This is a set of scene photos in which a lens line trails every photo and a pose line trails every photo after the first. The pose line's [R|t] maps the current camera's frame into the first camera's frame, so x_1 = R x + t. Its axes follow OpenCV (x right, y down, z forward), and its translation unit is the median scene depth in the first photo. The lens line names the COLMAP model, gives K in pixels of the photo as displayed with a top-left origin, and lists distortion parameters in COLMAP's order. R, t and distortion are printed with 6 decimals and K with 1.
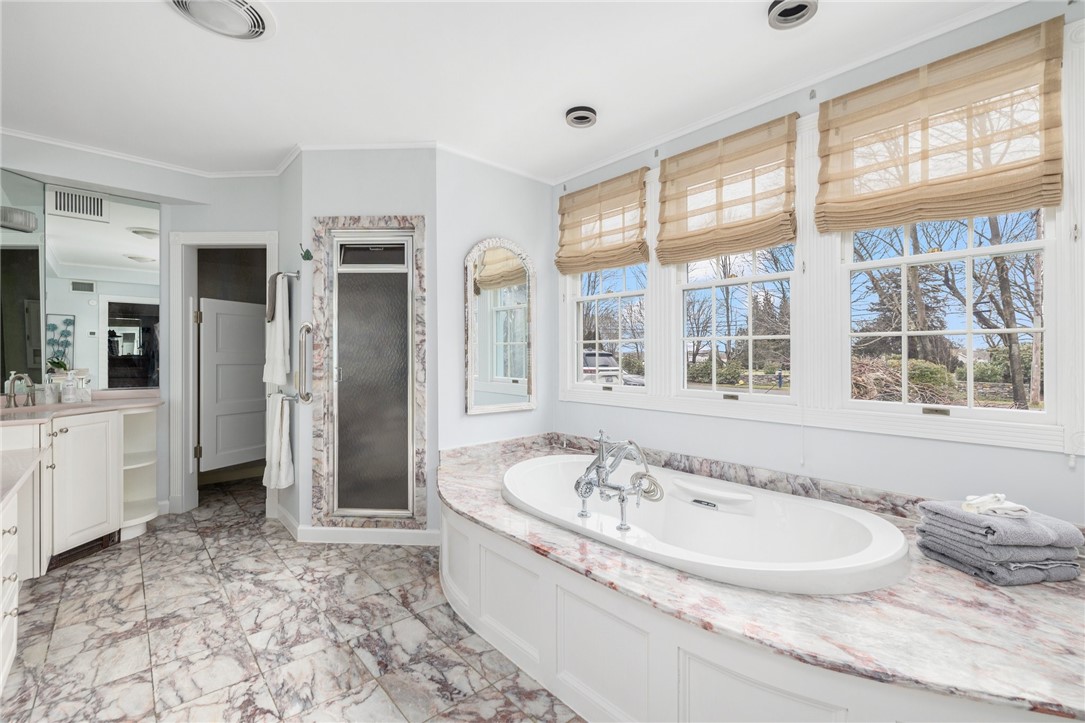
lens RADIAL K [[465.5, 0, 535.0], [0, 465.5, 353.2], [0, 0, 1]] dist [0.001185, -0.000218]
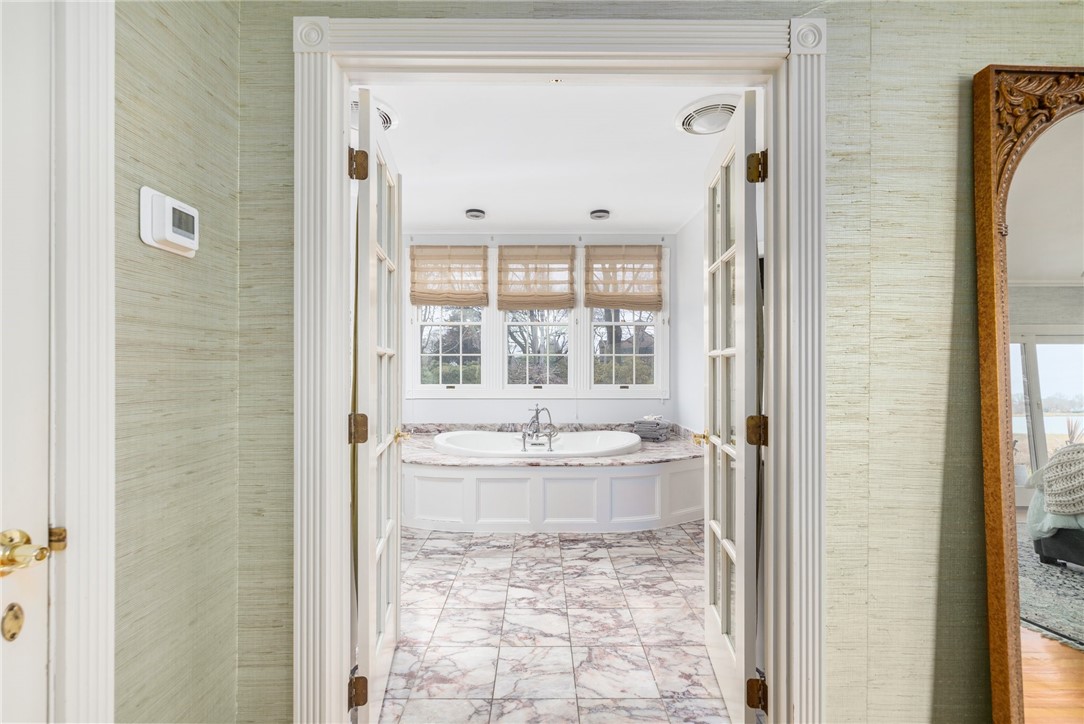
lens RADIAL K [[465.1, 0, 533.7], [0, 465.1, 364.1], [0, 0, 1]] dist [0.001185, -0.000218]
pose [[0.670946, -0.005679, 0.741485, -0.941632], [-0.002751, 0.999945, 0.010148, -0.014411], [-0.741501, -0.008848, 0.670893, -0.209943]]
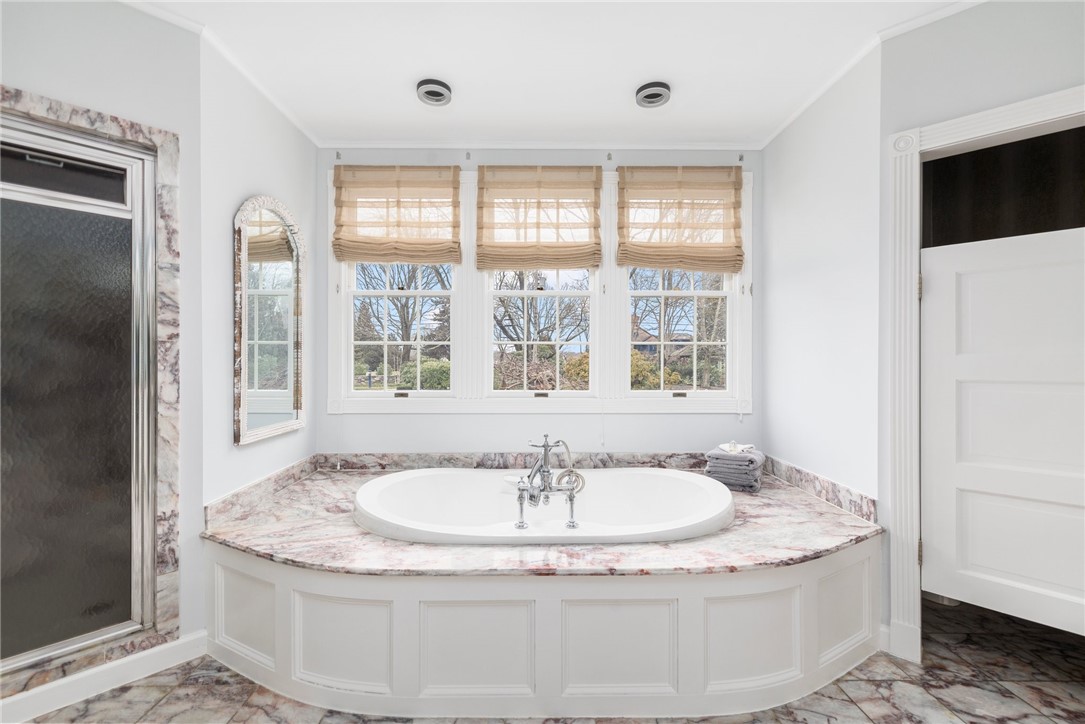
lens RADIAL K [[465.5, 0, 534.2], [0, 465.5, 356.1], [0, 0, 1]] dist [0.001185, -0.000218]
pose [[0.658450, 0.000795, 0.752624, -0.447809], [-0.002168, 0.999997, 0.000840, -0.001420], [-0.752622, -0.002185, 0.658450, 0.264090]]
